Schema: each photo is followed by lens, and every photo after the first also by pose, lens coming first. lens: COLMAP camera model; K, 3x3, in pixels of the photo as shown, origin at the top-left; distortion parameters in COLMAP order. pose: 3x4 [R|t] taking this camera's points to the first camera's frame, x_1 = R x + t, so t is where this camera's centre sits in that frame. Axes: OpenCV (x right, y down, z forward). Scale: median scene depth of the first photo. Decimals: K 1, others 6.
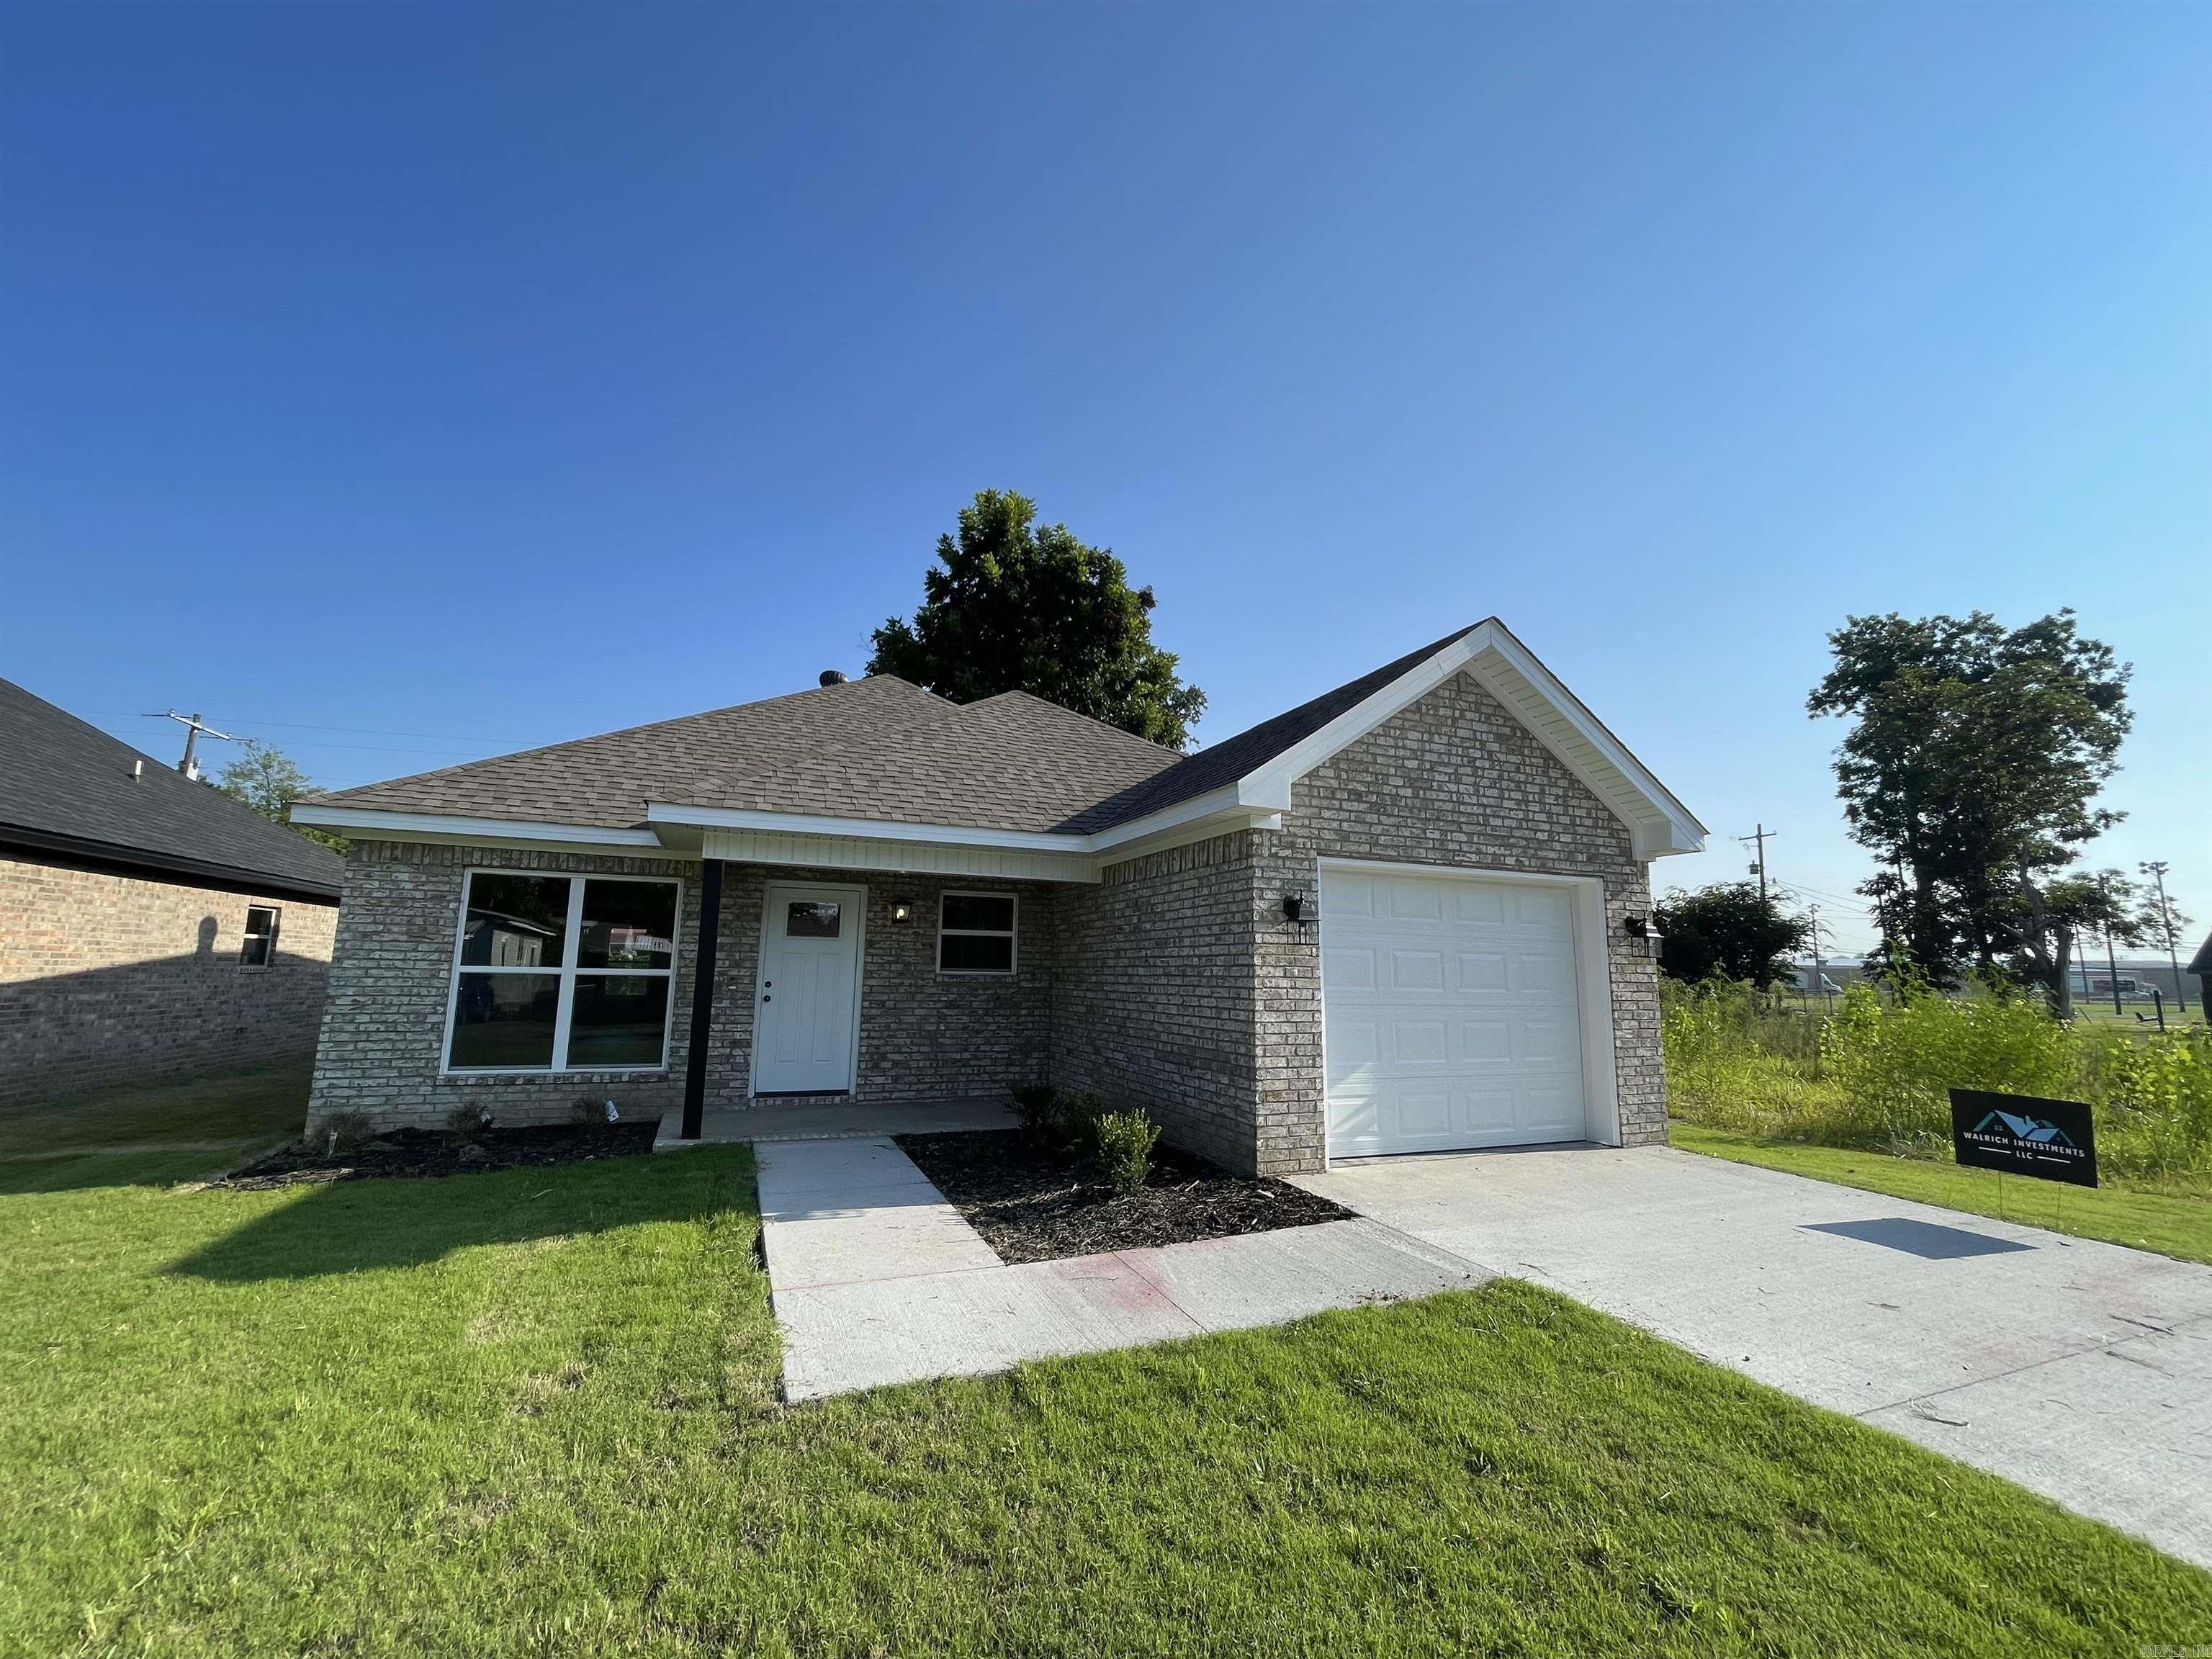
lens RADIAL K [[899.0, 0, 1106.1], [0, 899.0, 837.2], [0, 0, 1]] dist [0.001486, -0.001168]
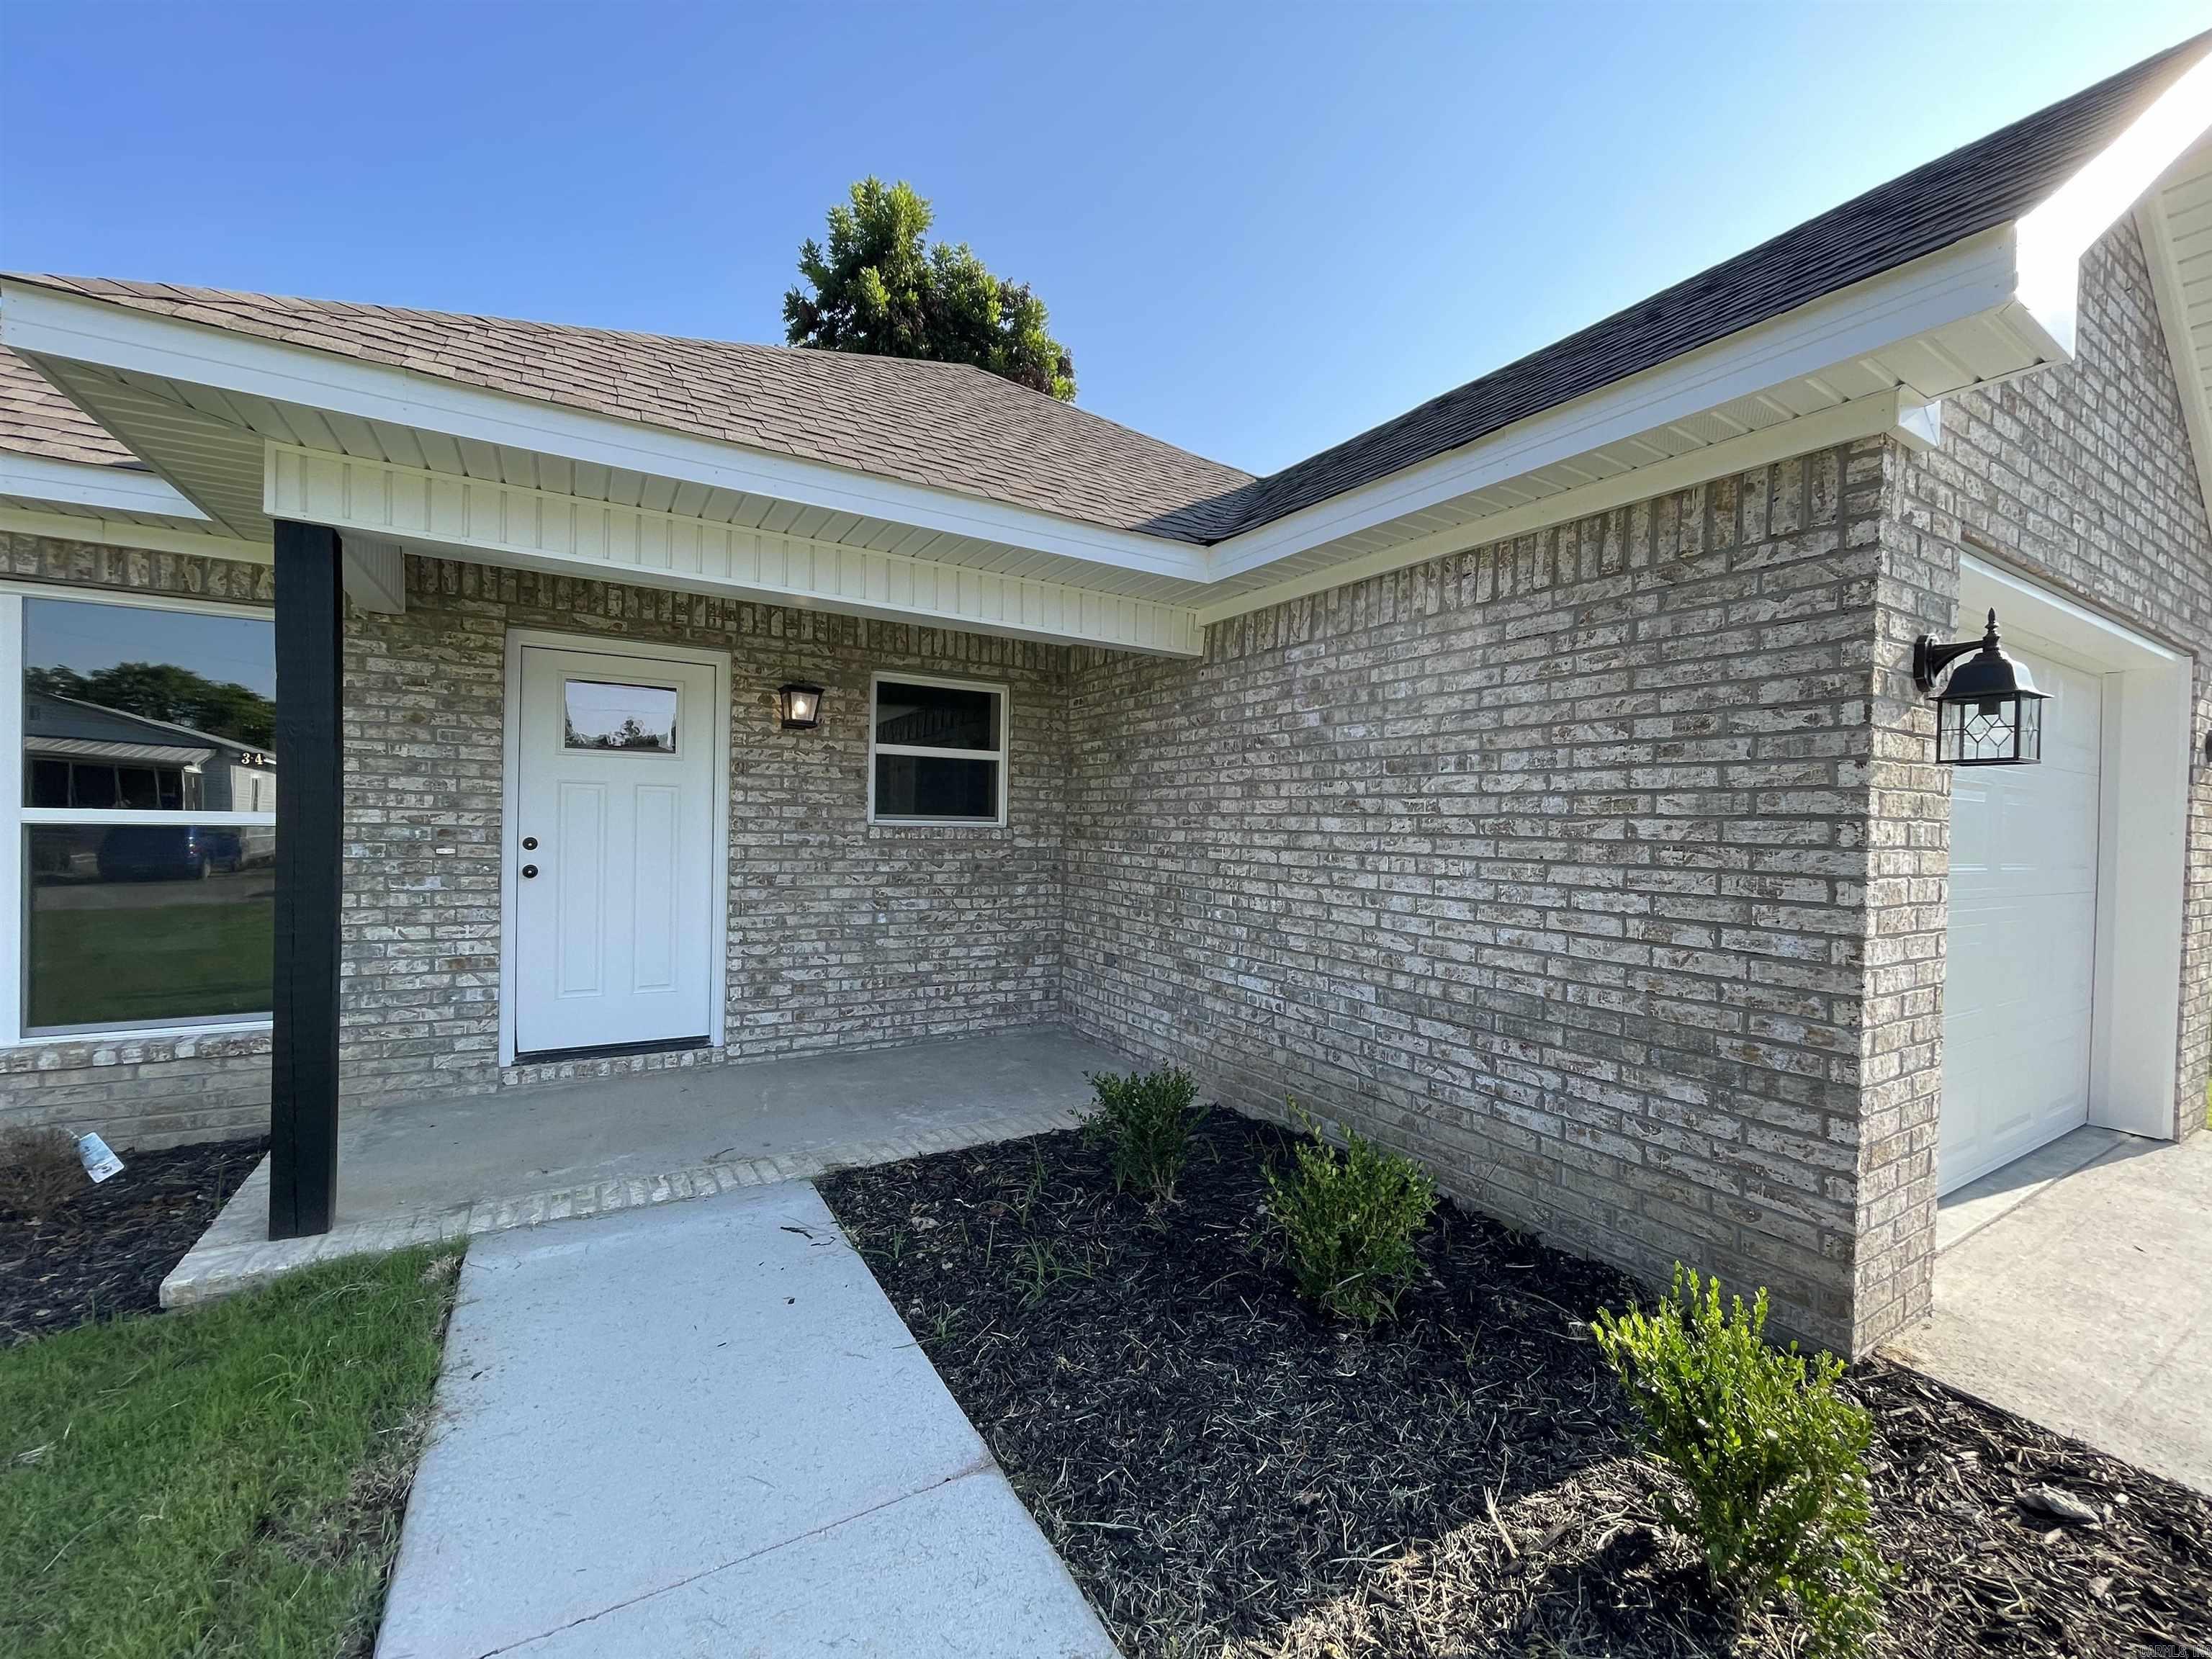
lens RADIAL K [[899.0, 0, 1104.0], [0, 899.0, 828.9], [0, 0, 1]] dist [0.001486, -0.001168]
pose [[0.989178, 0.005160, 0.146627, -0.129223], [-0.028799, 0.986768, 0.159562, 0.064213], [-0.143864, -0.162058, 0.976238, 0.450088]]
